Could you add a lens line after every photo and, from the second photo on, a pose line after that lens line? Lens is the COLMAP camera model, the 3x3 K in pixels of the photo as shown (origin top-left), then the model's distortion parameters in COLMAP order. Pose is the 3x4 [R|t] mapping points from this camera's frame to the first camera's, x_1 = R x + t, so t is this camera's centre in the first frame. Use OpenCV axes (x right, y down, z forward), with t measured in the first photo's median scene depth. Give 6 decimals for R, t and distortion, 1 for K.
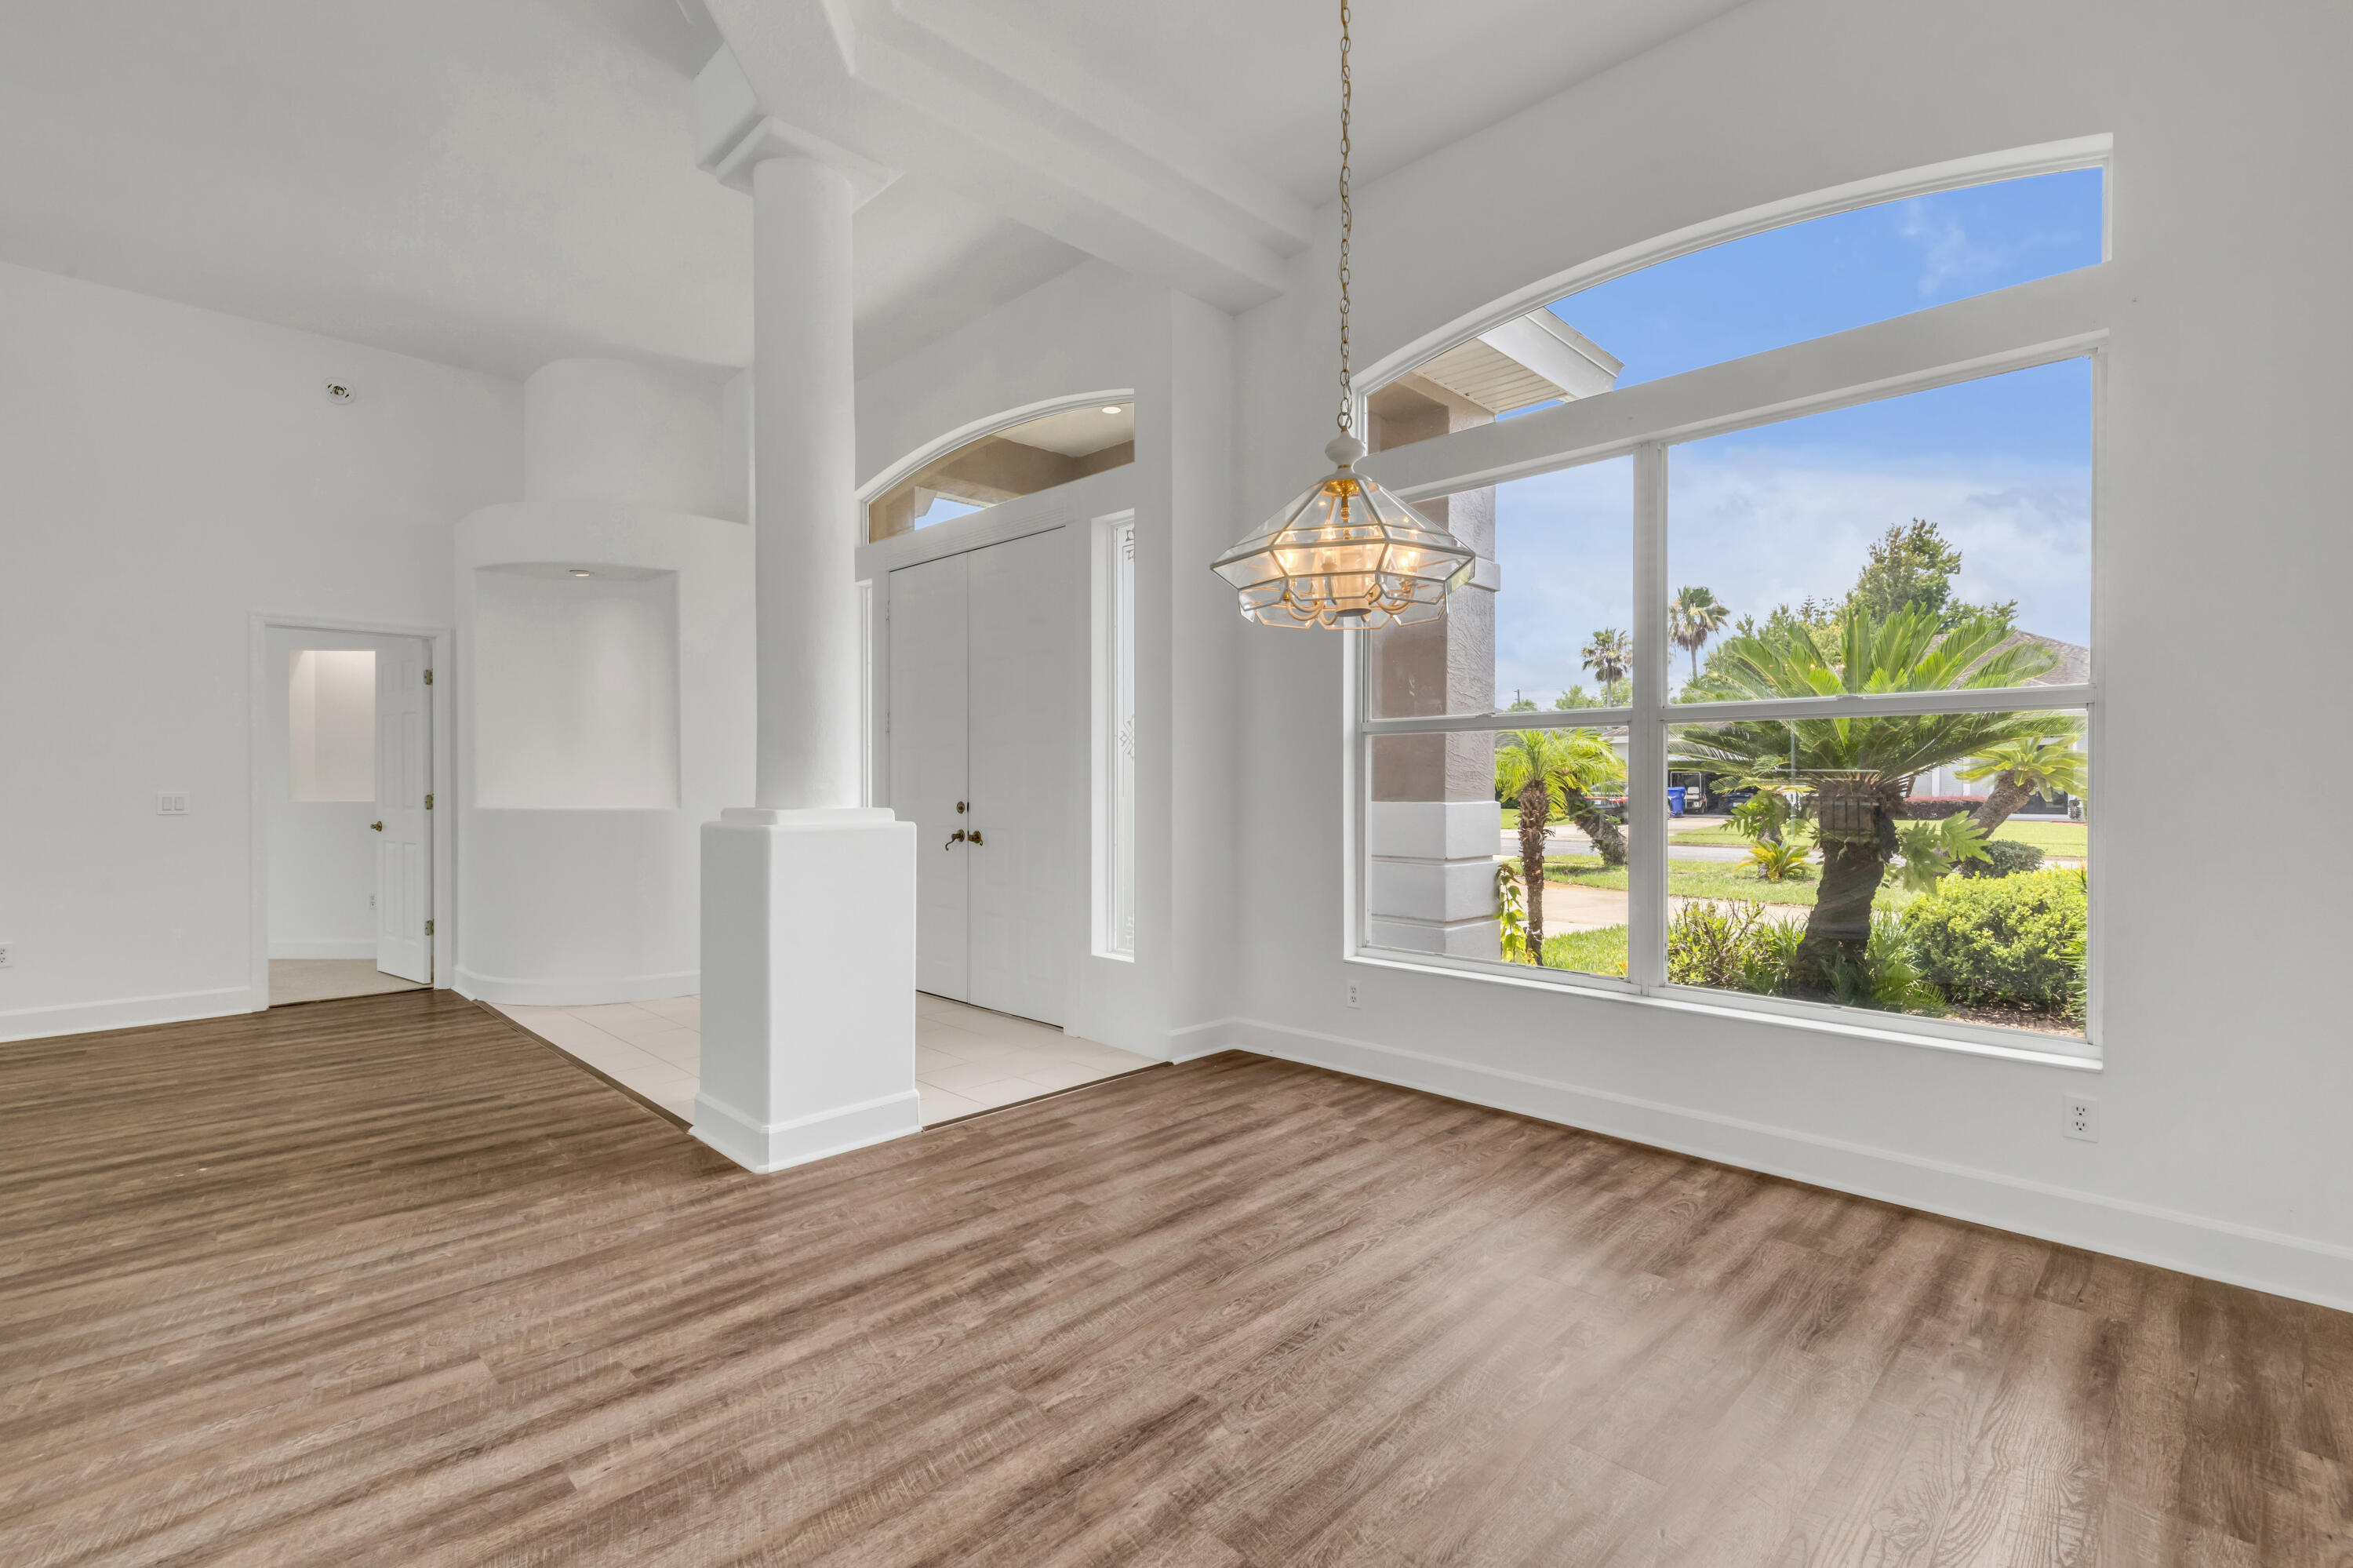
lens RADIAL K [[1058.4, 0, 1177.2], [0, 1058.4, 787.9], [0, 0, 1]] dist [0.003615, -0.000483]
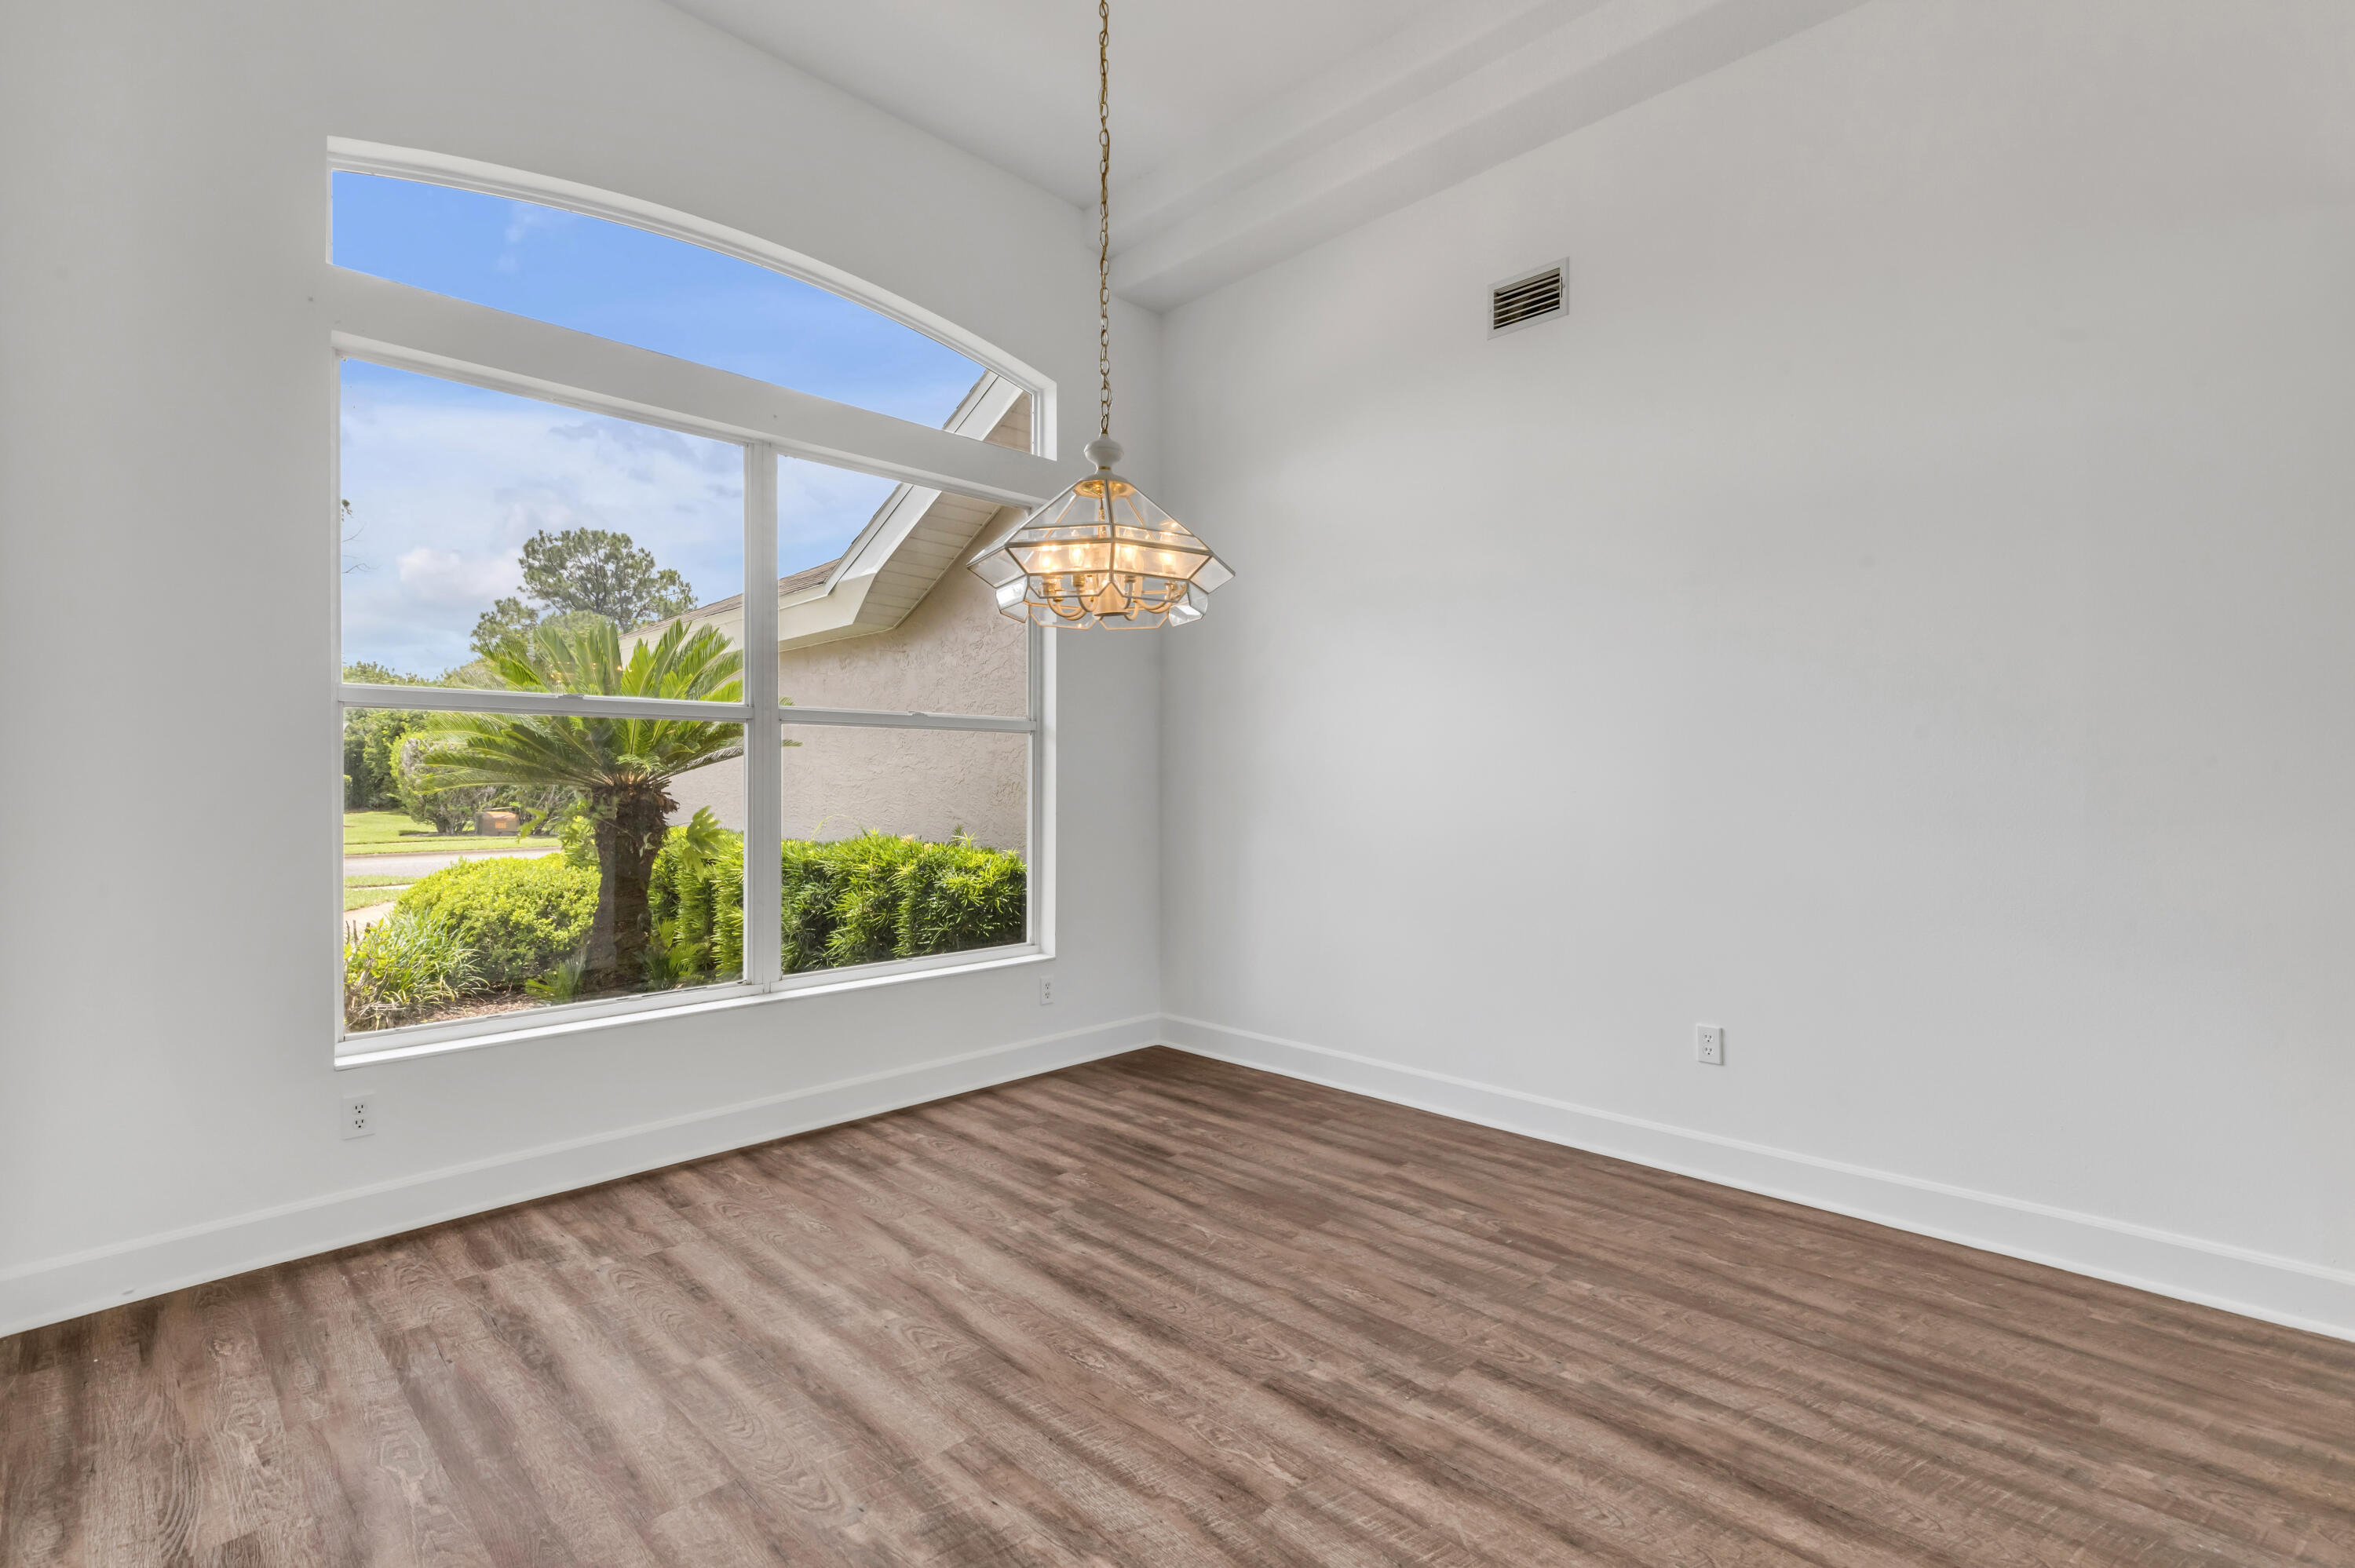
lens RADIAL K [[1081.0, 0, 1177.5], [0, 1081.0, 784.0], [0, 0, 1]] dist [0.008029, -0.000418]
pose [[-0.008294, -0.003675, 0.999959, -0.591494], [0.009107, 0.999951, 0.003750, 0.001114], [-0.999924, 0.009138, -0.008261, 0.638661]]
